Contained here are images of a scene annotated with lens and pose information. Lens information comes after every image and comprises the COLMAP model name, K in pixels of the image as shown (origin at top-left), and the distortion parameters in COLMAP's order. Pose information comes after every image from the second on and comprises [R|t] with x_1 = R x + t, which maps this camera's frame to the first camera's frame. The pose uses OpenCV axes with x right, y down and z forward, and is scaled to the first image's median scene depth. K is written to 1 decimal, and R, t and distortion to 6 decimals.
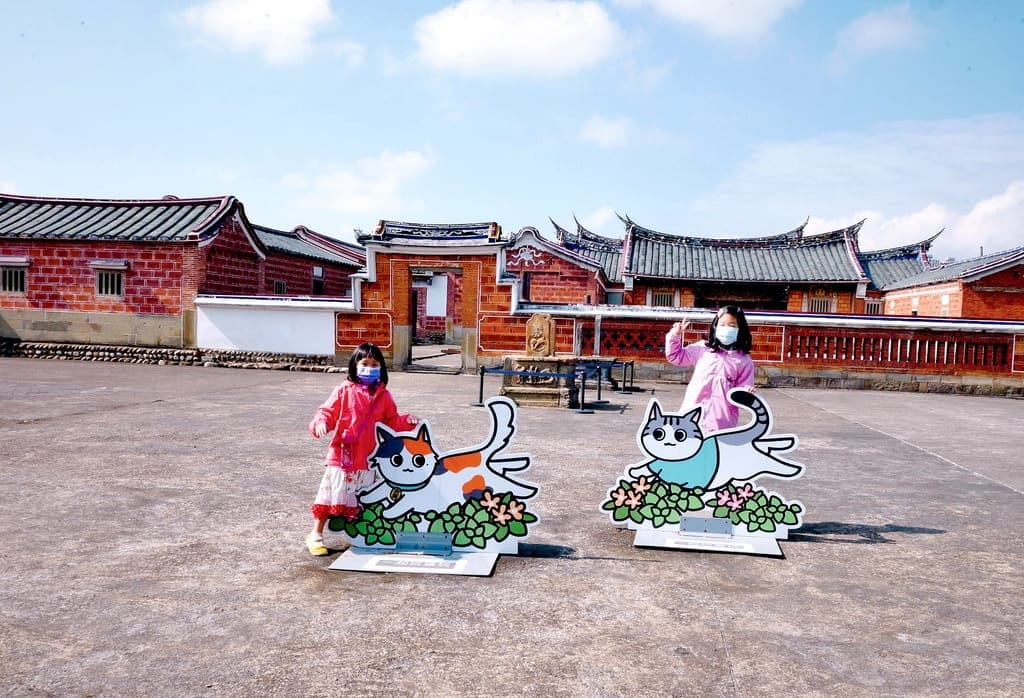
lens RADIAL K [[831.8, 0, 512.0], [0, 831.8, 349.0], [0, 0, 1]] dist [0.000643, -0.000244]
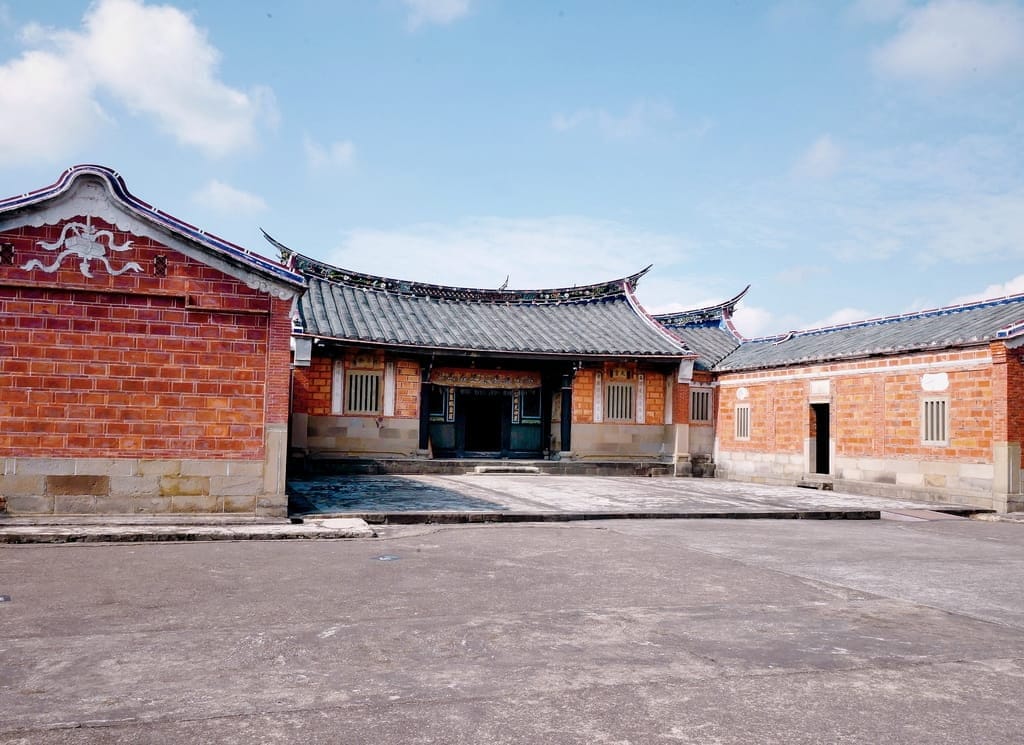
lens RADIAL K [[895.4, 0, 512.0], [0, 895.4, 372.5], [0, 0, 1]] dist [0.002498, -0.000143]
pose [[0.893349, 0.012585, 0.449187, 0.007278], [0.024577, 0.996743, -0.076803, -0.021280], [-0.448691, 0.079652, 0.890130, 0.466621]]
